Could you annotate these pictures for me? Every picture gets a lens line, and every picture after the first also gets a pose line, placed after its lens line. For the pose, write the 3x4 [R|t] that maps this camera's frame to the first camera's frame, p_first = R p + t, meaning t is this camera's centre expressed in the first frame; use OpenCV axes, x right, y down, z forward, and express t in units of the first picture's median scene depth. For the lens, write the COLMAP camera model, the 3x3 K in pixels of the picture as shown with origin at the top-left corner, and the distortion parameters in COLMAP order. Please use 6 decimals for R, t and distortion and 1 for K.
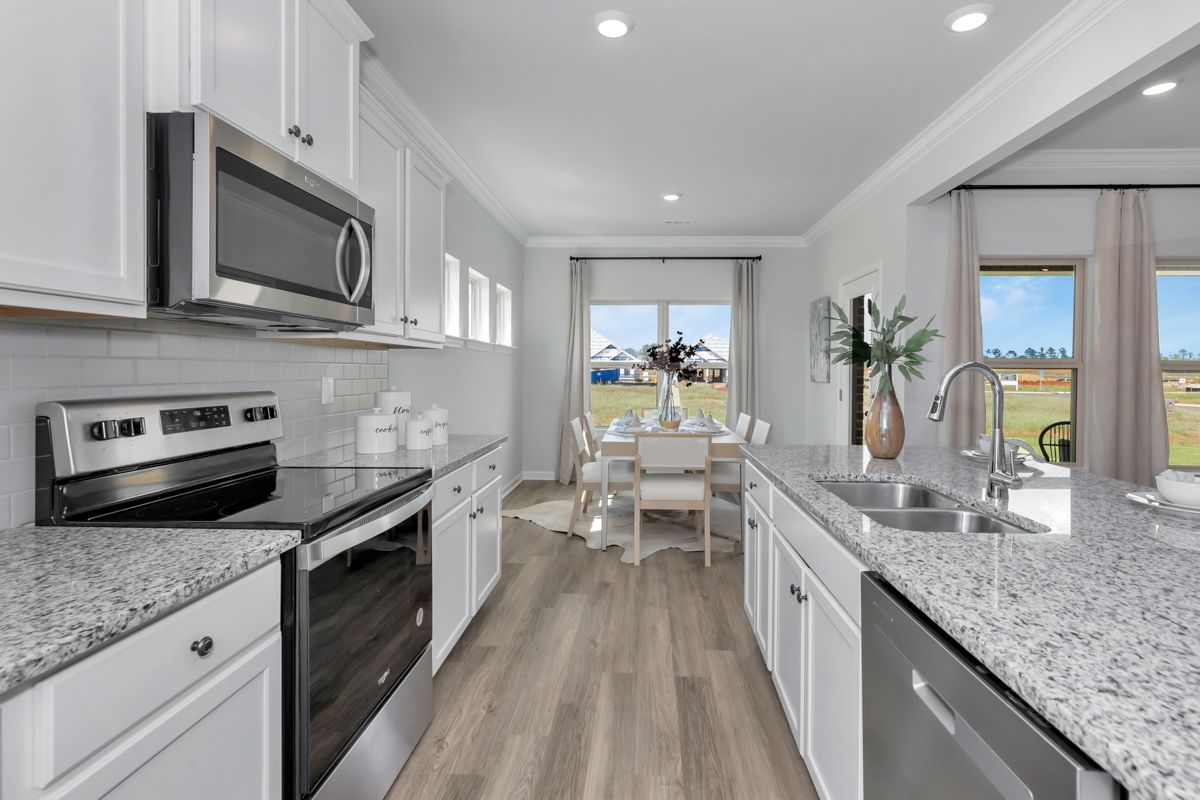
lens RADIAL K [[573.2, 0, 628.3], [0, 573.2, 373.3], [0, 0, 1]] dist [0.000525, -0.000026]
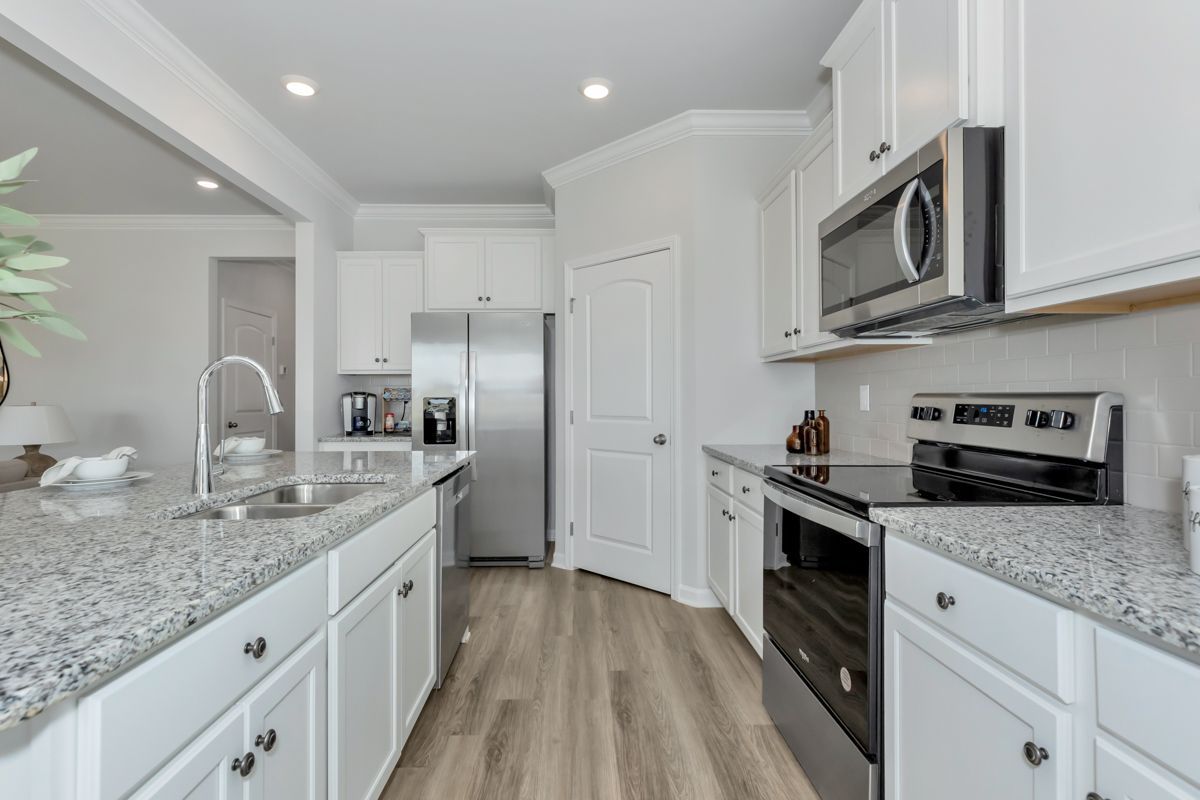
lens RADIAL K [[569.1, 0, 600.0], [0, 569.1, 400.0], [0, 0, 1]] dist [0.020715, -0.000016]
pose [[-0.997920, -0.004393, -0.064311, 0.008939], [-0.004737, 0.999975, 0.005197, 0.017049], [0.064286, 0.005491, -0.997916, 0.699612]]
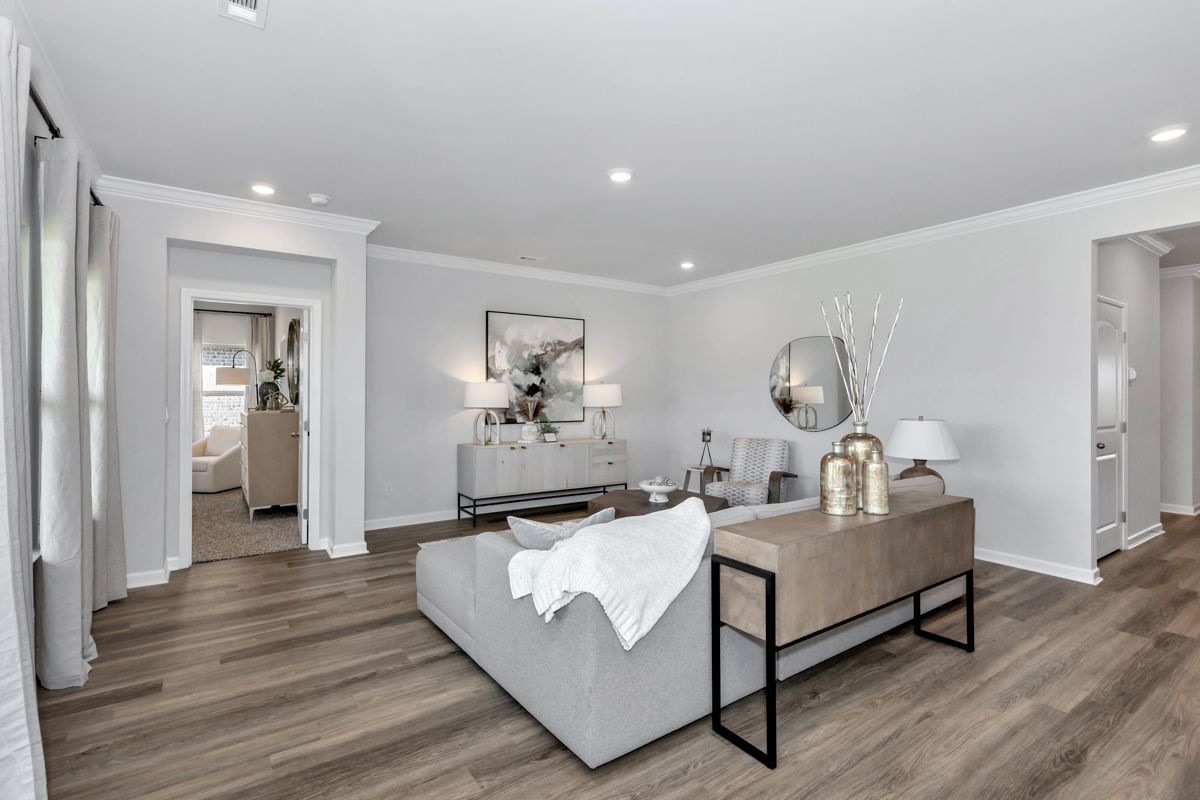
lens RADIAL K [[547.5, 0, 578.6], [0, 547.5, 389.6], [0, 0, 1]] dist [0.002923, 0.000274]
pose [[-0.577833, -0.000250, 0.816155, 0.406526], [-0.000270, 1.000000, 0.000115, -0.012256], [-0.816155, -0.000154, -0.577833, 0.700829]]
